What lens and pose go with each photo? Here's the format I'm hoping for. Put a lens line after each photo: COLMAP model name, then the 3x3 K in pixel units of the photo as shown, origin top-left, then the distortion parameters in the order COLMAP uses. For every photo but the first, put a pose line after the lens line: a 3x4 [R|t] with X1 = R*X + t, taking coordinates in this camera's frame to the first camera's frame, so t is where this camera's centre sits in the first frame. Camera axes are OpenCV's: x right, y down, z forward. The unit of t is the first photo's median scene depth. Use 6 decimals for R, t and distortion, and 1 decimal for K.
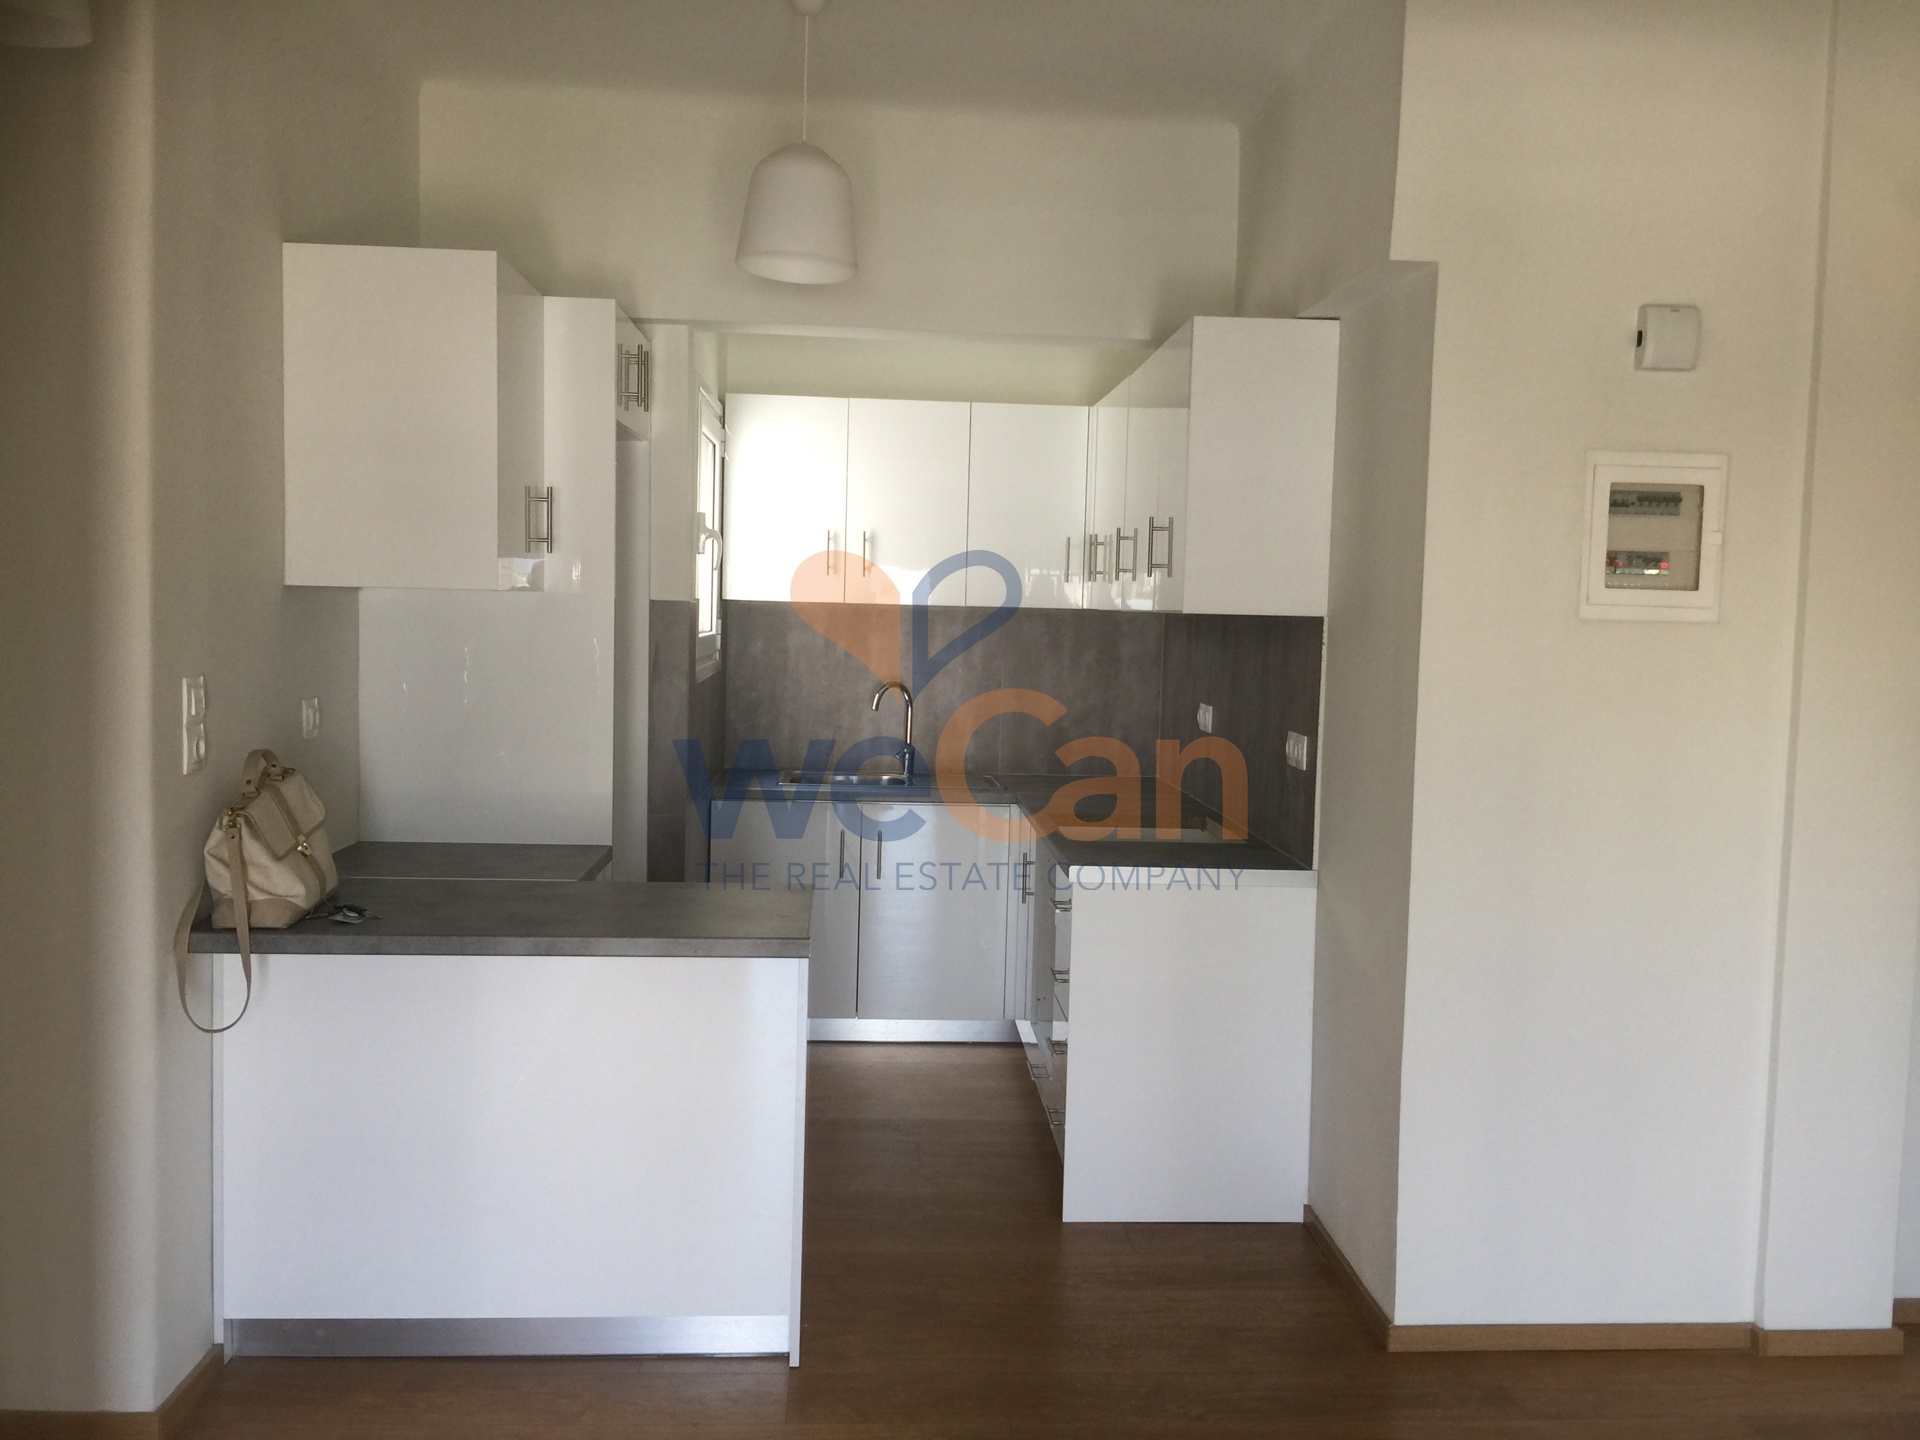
lens RADIAL K [[1644.4, 0, 975.5], [0, 1644.4, 727.8], [0, 0, 1]] dist [0.091773, -0.158718]
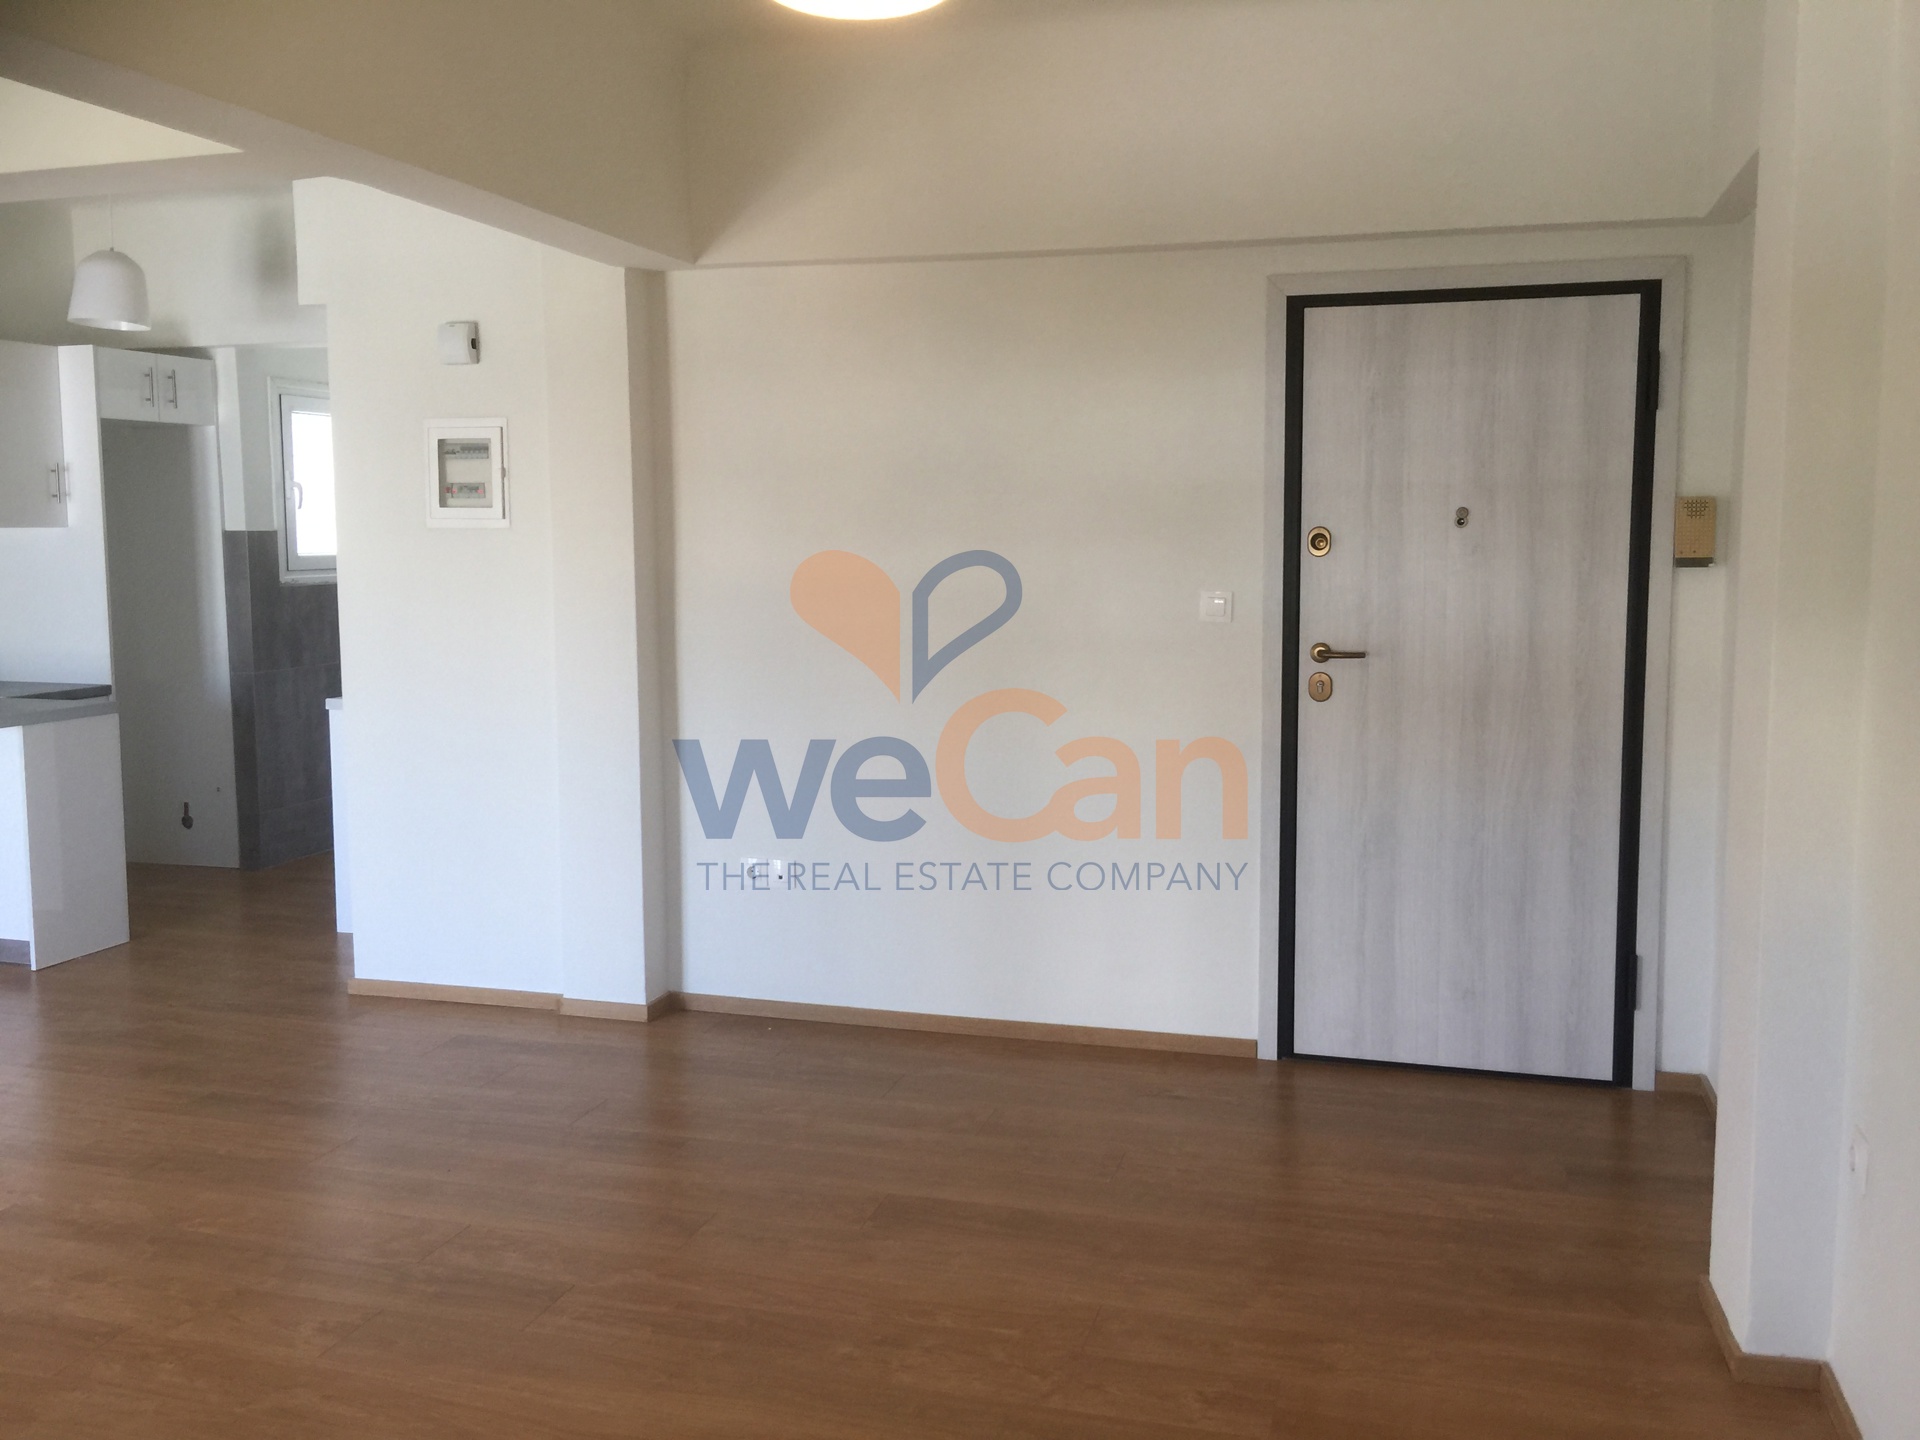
lens RADIAL K [[1644.4, 0, 980.5], [0, 1644.4, 694.6], [0, 0, 1]] dist [0.091773, -0.158718]
pose [[0.939110, 0.007426, -0.343537, 1.373109], [0.000257, 0.999751, 0.022312, 0.055284], [0.343618, -0.021042, 0.938874, -0.278067]]
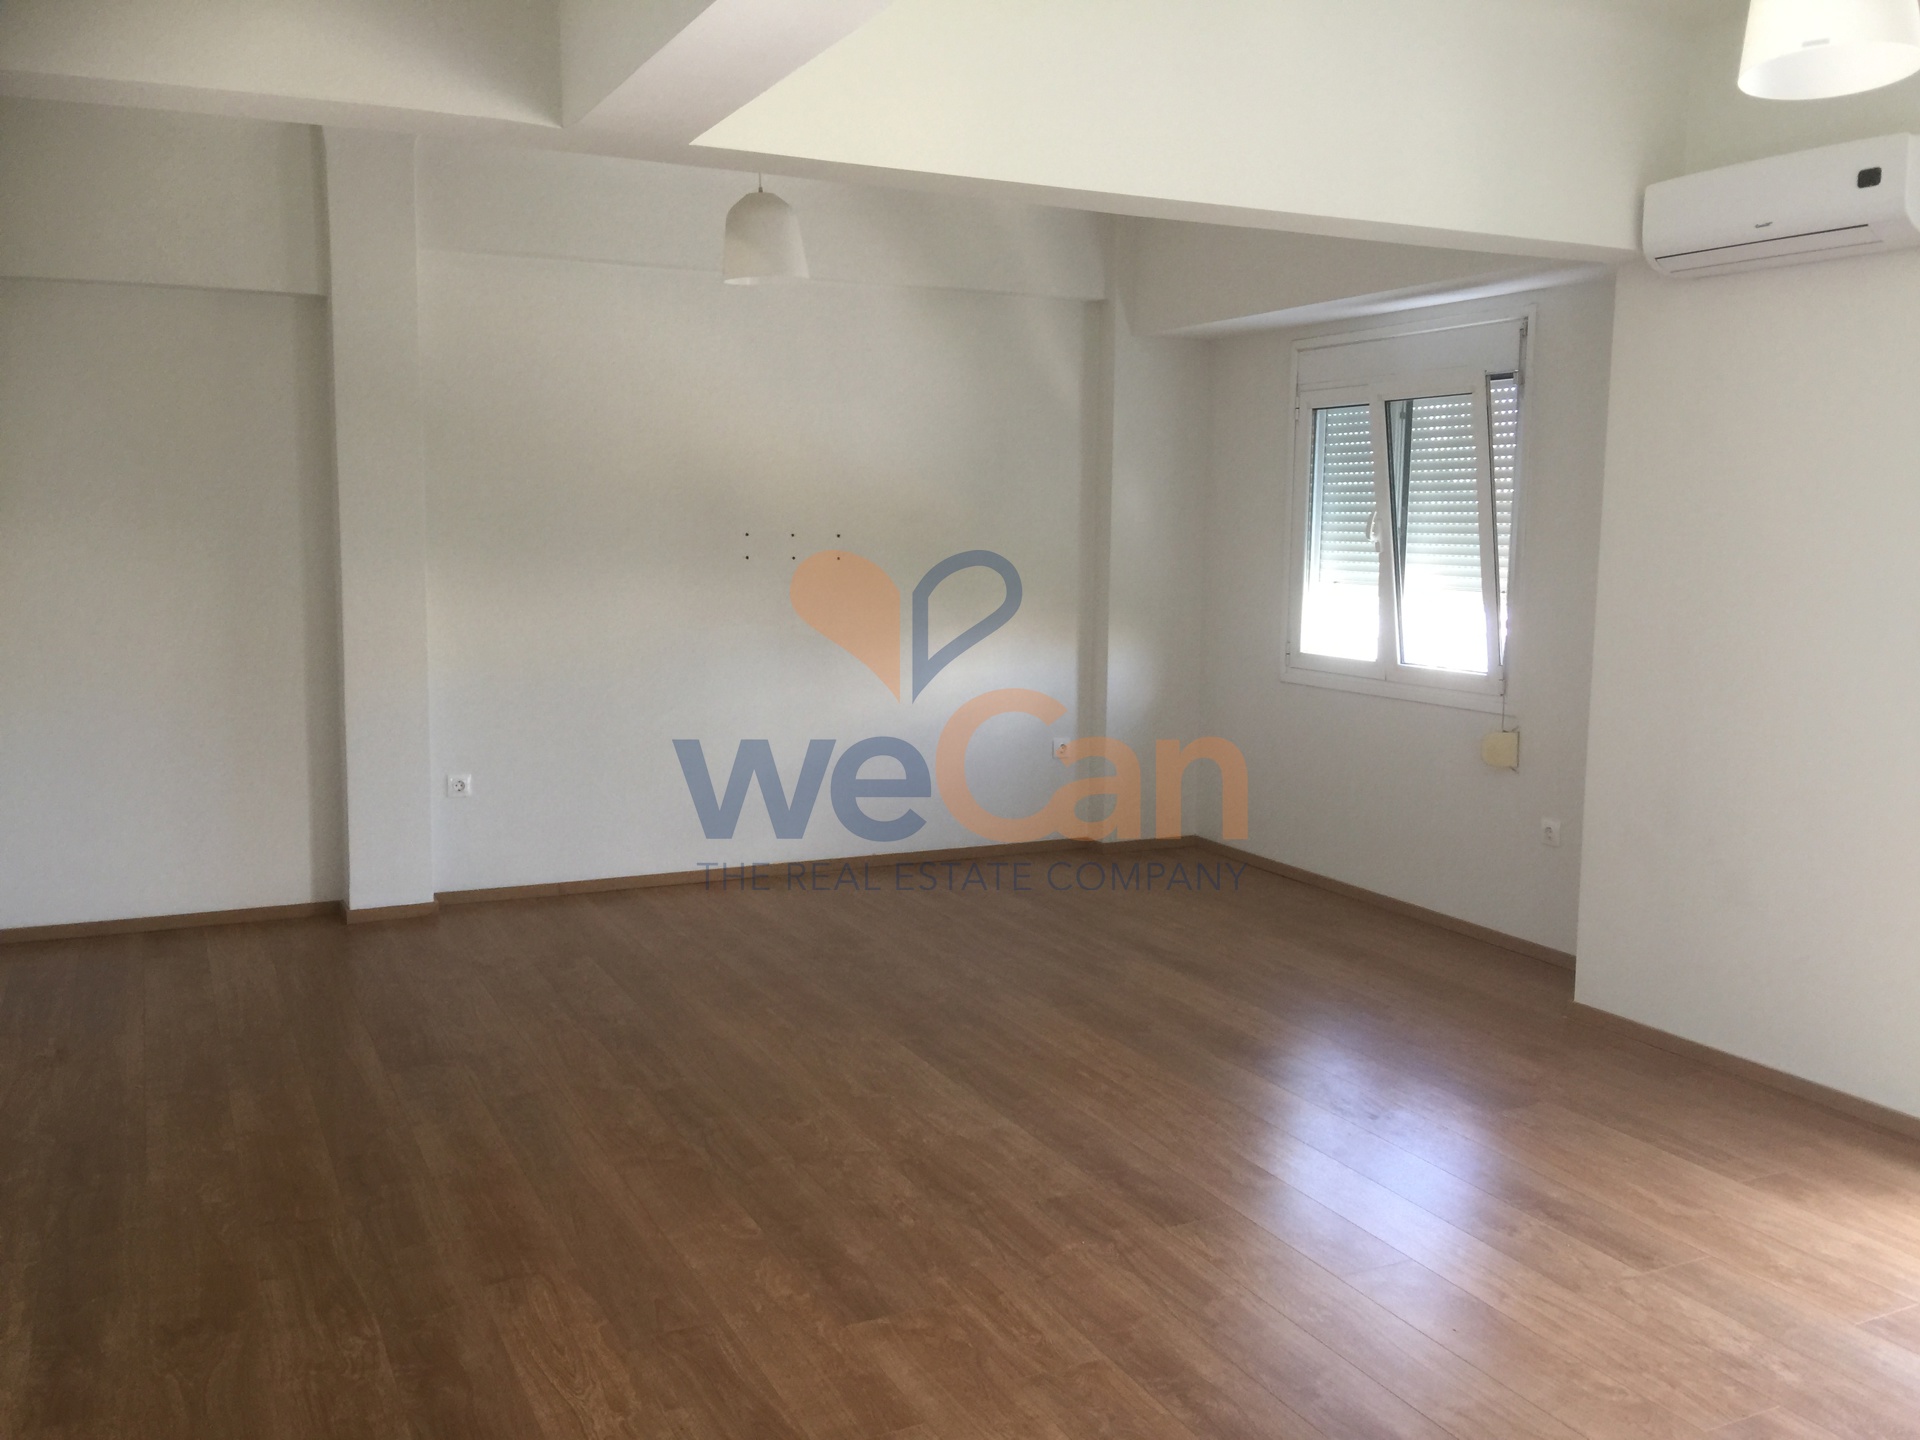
lens RADIAL K [[1644.4, 0, 966.0], [0, 1644.4, 717.1], [0, 0, 1]] dist [0.091773, -0.158718]
pose [[-0.383200, -0.138379, 0.913241, -0.419733], [0.049556, 0.984210, 0.169926, -0.069176], [-0.922335, 0.110372, -0.370292, 0.768137]]
